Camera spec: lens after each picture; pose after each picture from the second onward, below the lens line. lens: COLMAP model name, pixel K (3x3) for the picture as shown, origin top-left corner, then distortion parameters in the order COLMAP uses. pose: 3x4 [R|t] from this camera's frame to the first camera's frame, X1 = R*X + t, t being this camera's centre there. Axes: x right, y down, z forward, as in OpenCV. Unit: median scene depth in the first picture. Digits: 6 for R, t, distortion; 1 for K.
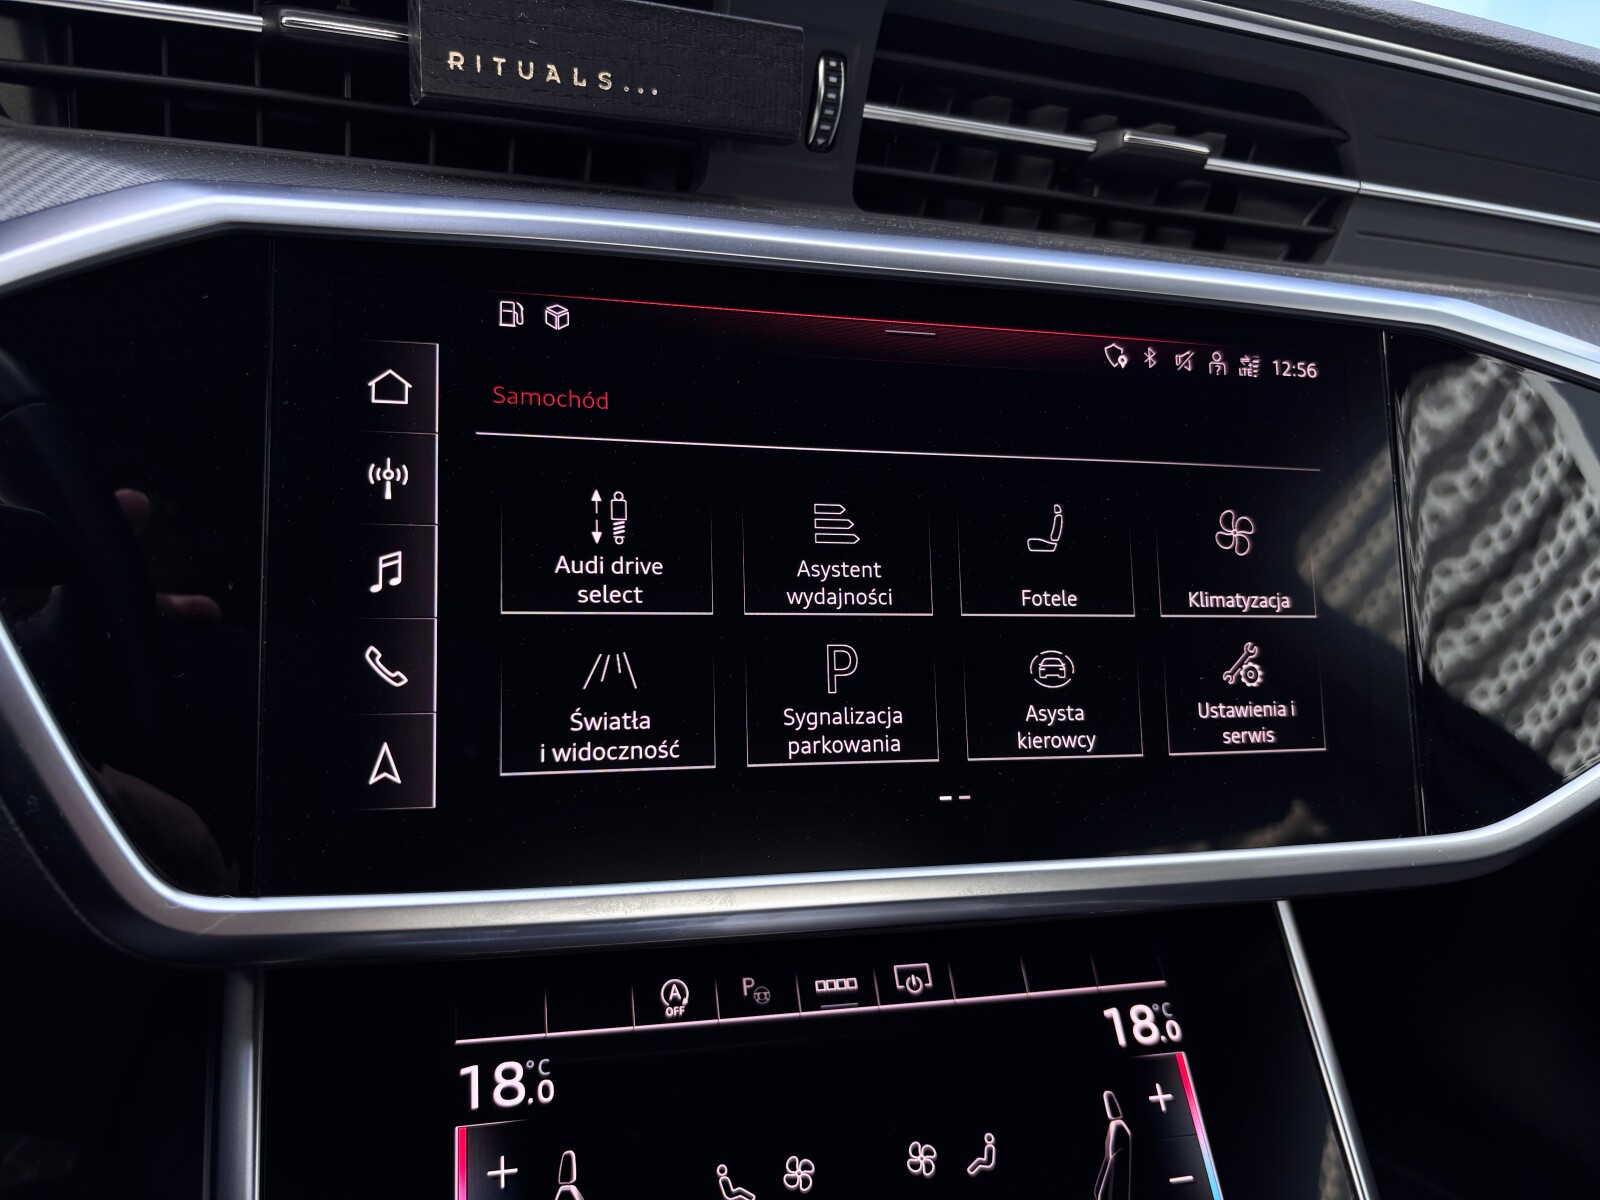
lens RADIAL K [[1222.9, 0, 793.5], [0, 1222.9, 609.0], [0, 0, 1]] dist [0.030837, -0.041457]
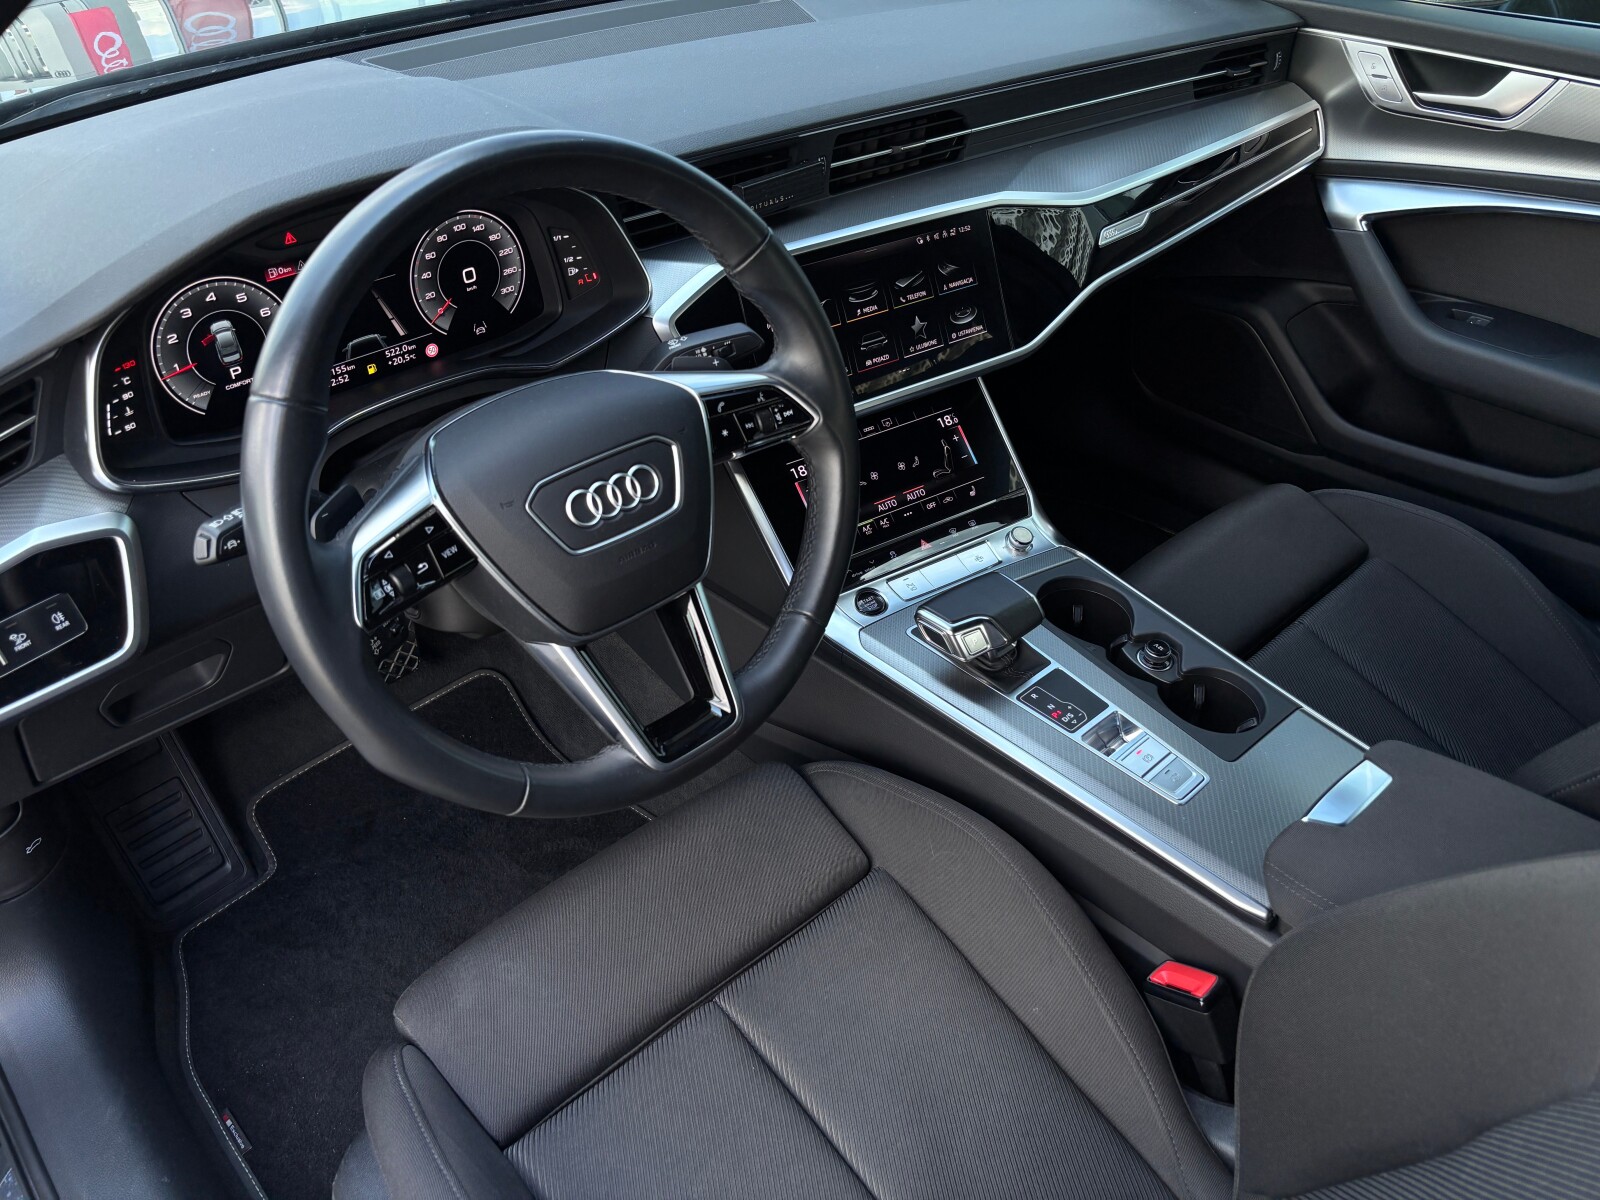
lens RADIAL K [[1222.9, 0, 792.5], [0, 1222.9, 615.1], [0, 0, 1]] dist [0.030837, -0.041457]
pose [[0.944168, -0.269839, 0.189032, -1.083789], [0.186785, 0.911049, 0.367561, -0.601599], [-0.271400, -0.311731, 0.910585, -2.568857]]
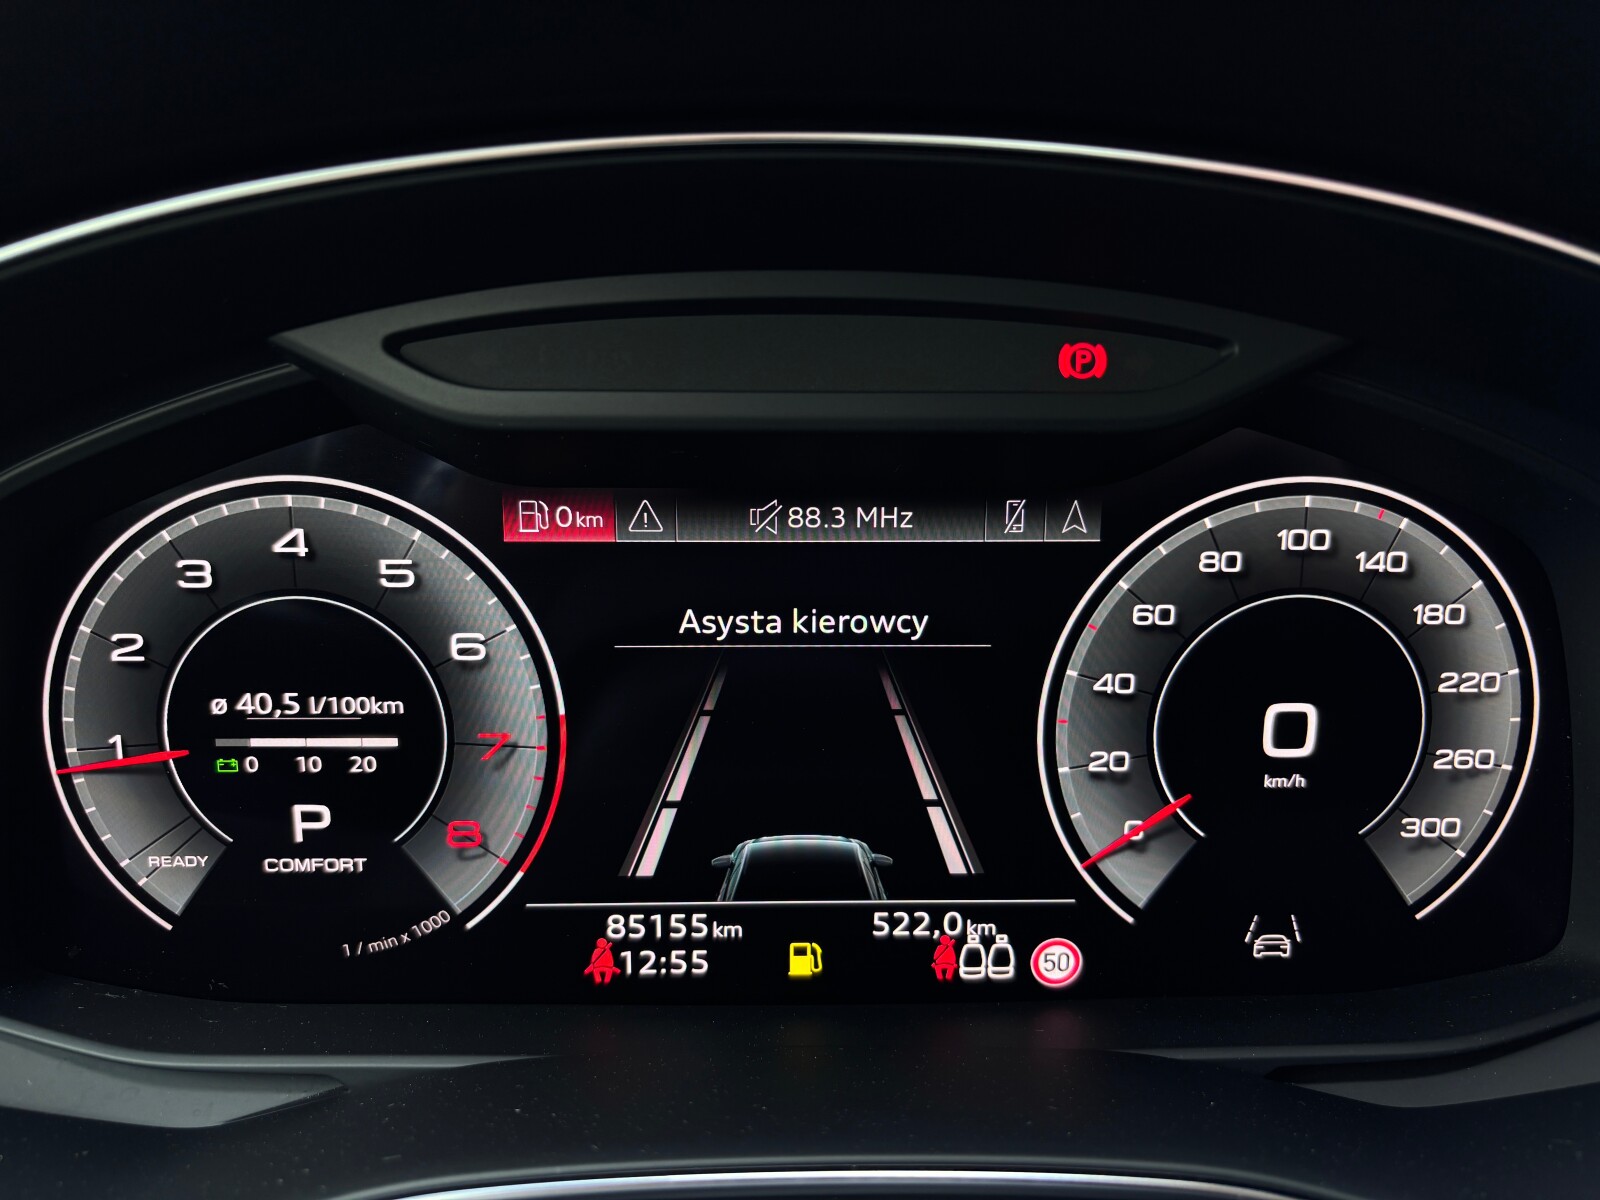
lens RADIAL K [[1222.9, 0, 796.7], [0, 1222.9, 583.3], [0, 0, 1]] dist [0.030837, -0.041457]
pose [[0.922563, -0.001823, -0.385841, -1.024416], [-0.040764, 0.993932, -0.102163, -0.394737], [0.383686, 0.109980, 0.916891, -0.082662]]
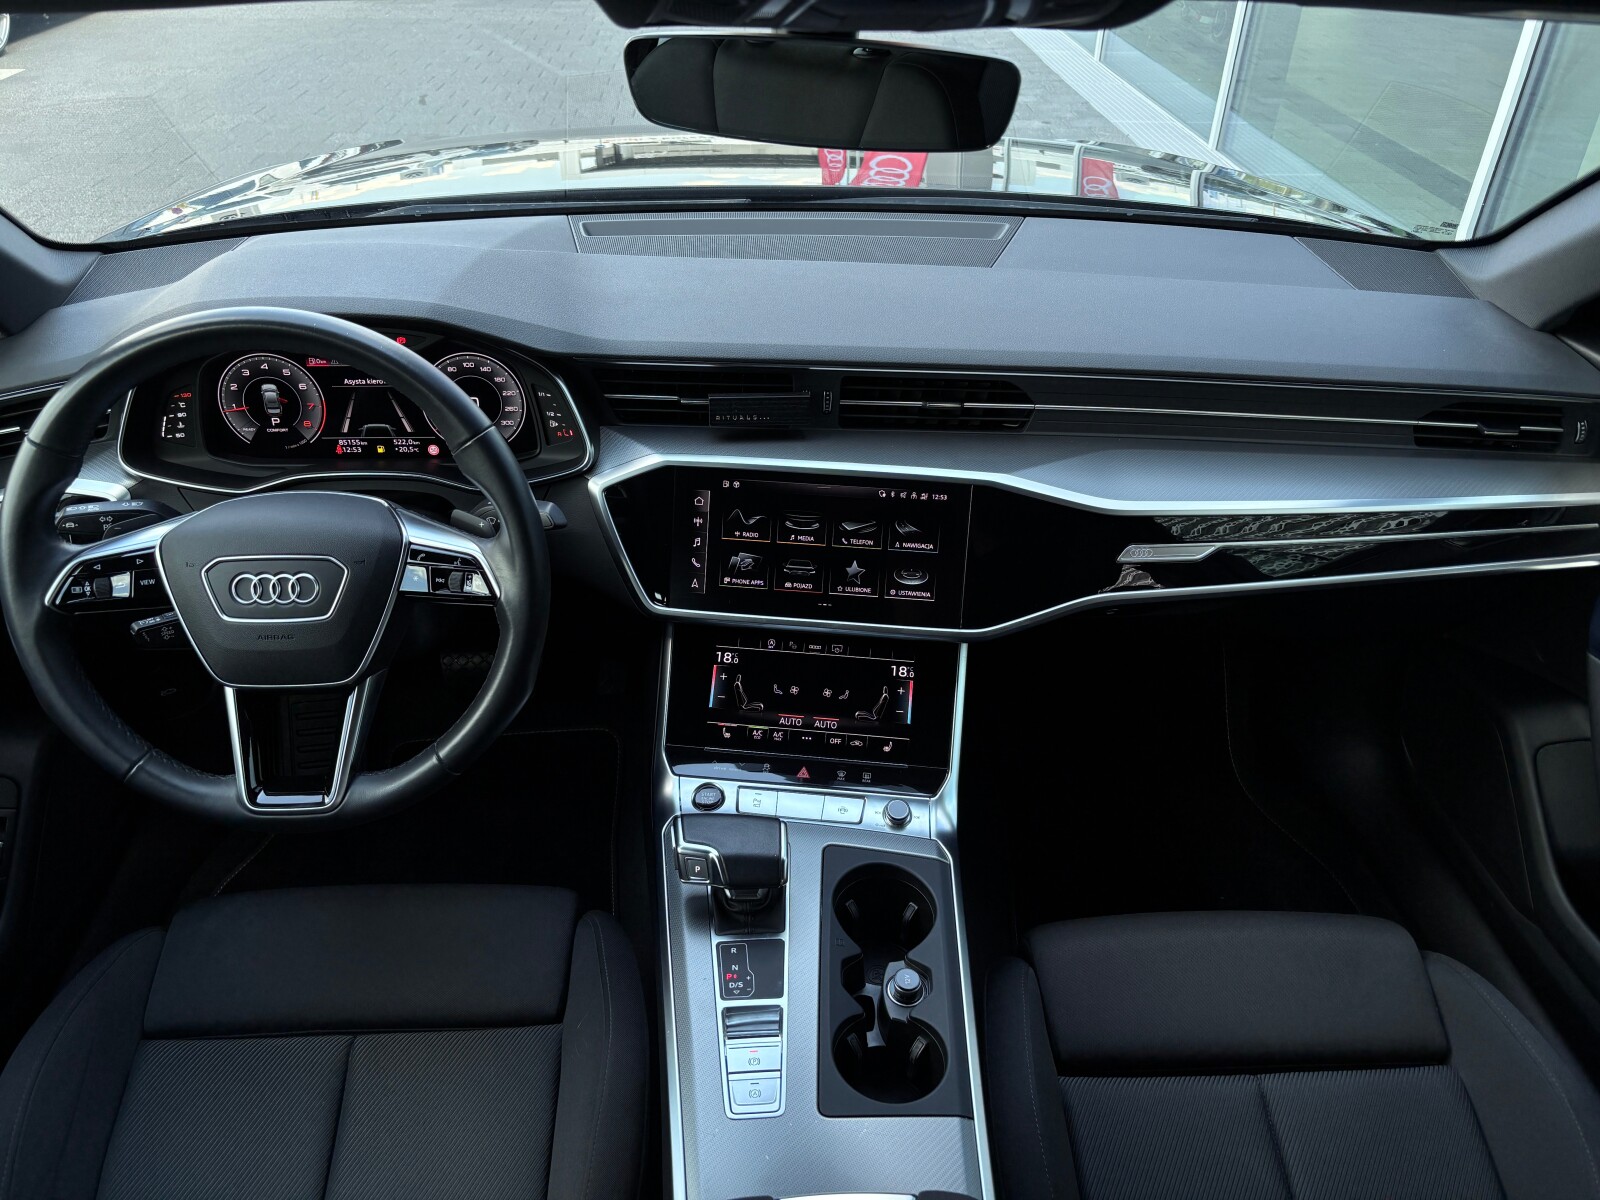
lens RADIAL K [[1222.9, 0, 803.3], [0, 1222.9, 604.3], [0, 0, 1]] dist [0.030837, -0.041457]
pose [[0.932020, 0.125503, -0.339982, 1.334428], [-0.044943, 0.970907, 0.235200, -0.736926], [0.359610, -0.203931, 0.910545, -2.520278]]
